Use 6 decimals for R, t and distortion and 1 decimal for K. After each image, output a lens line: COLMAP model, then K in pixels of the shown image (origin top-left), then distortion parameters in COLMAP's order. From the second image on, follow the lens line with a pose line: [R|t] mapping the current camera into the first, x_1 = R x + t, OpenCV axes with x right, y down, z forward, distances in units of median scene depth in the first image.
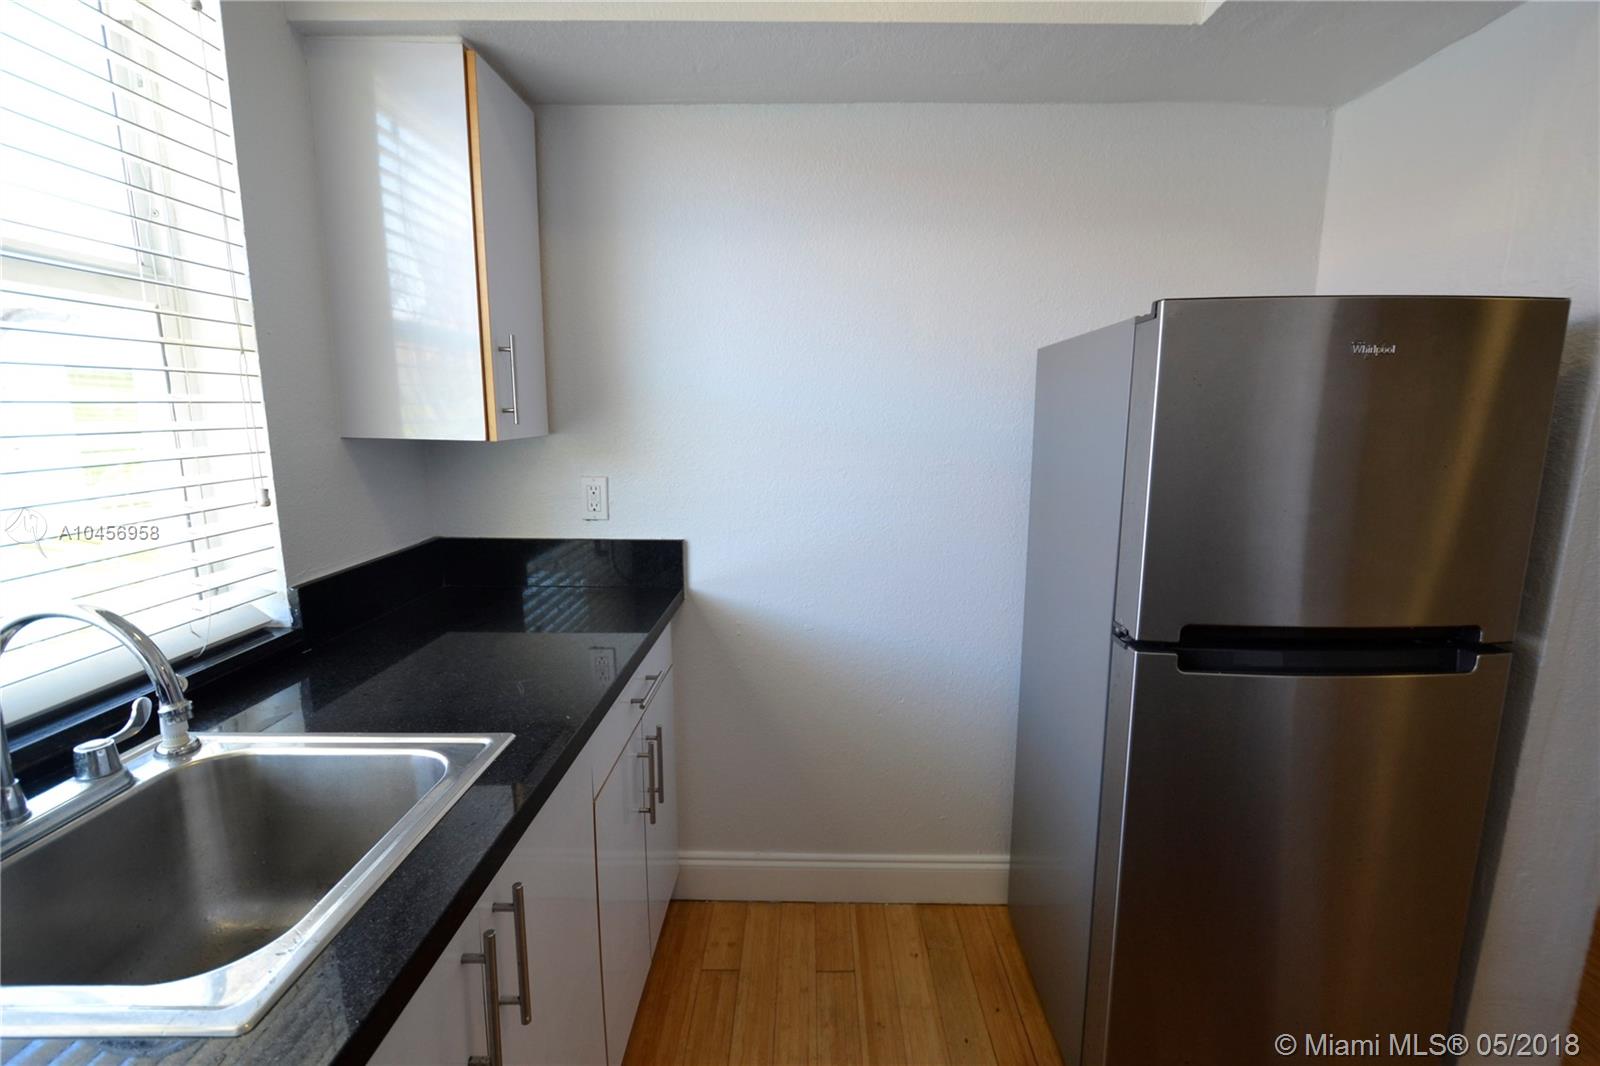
lens RADIAL K [[705.1, 0, 817.9], [0, 705.1, 536.0], [0, 0, 1]] dist [0.003686, -0.005685]
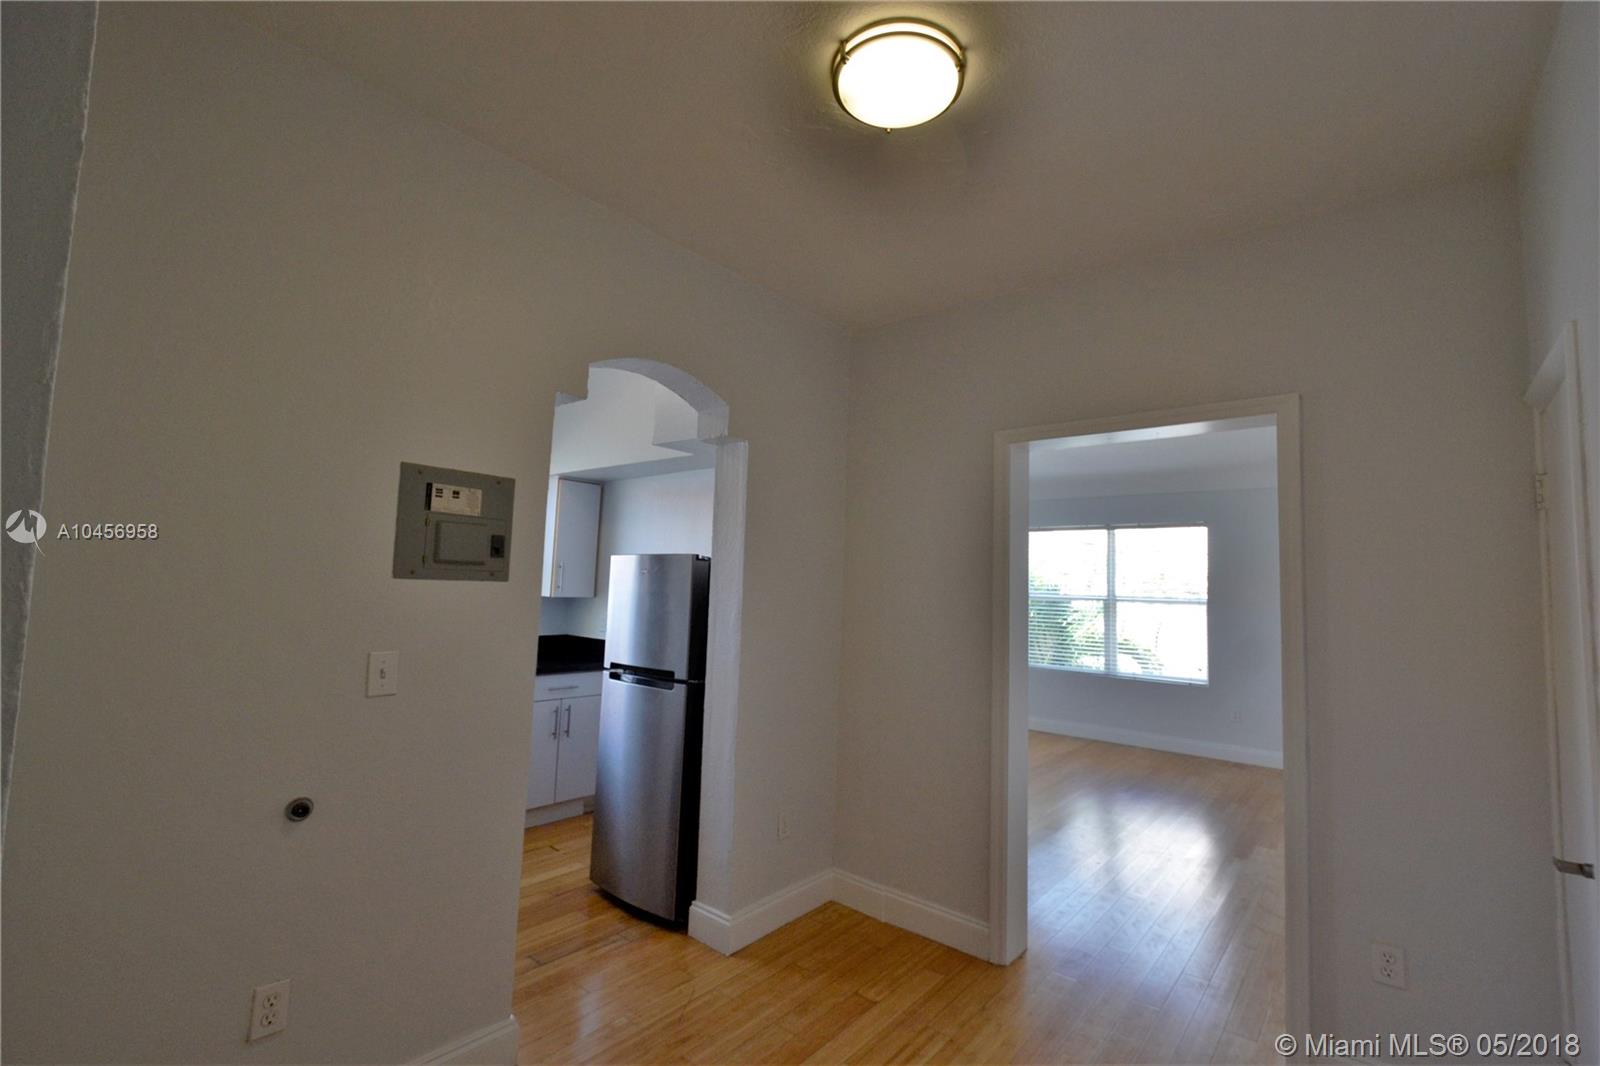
lens RADIAL K [[705.1, 0, 817.9], [0, 705.1, 536.0], [0, 0, 1]] dist [0.003686, -0.005685]
pose [[0.775506, -0.021989, -0.630957, 2.281696], [-0.146811, 0.965716, -0.214099, 0.089331], [0.614034, 0.258666, 0.745691, -0.591265]]
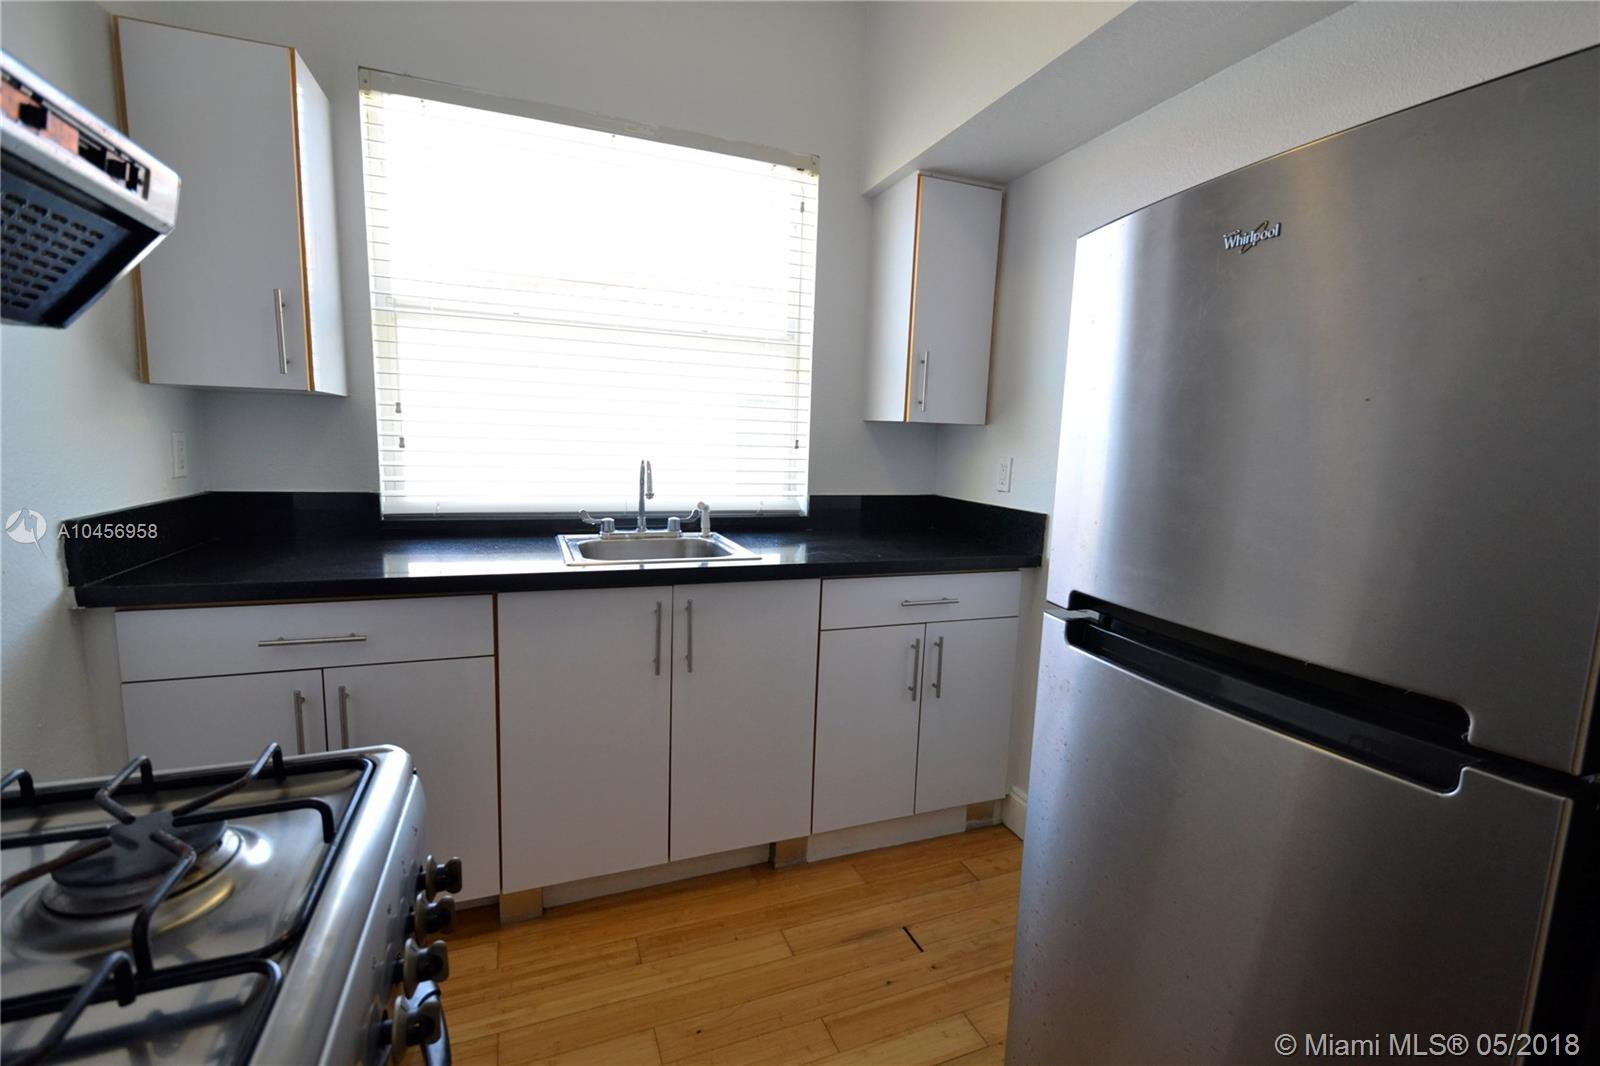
lens RADIAL K [[705.1, 0, 817.9], [0, 705.1, 536.0], [0, 0, 1]] dist [0.003686, -0.005685]
pose [[0.370297, 0.134937, -0.919060, 0.913515], [-0.195188, 0.978607, 0.065037, 0.047581], [0.908175, 0.155307, 0.388714, 0.263011]]
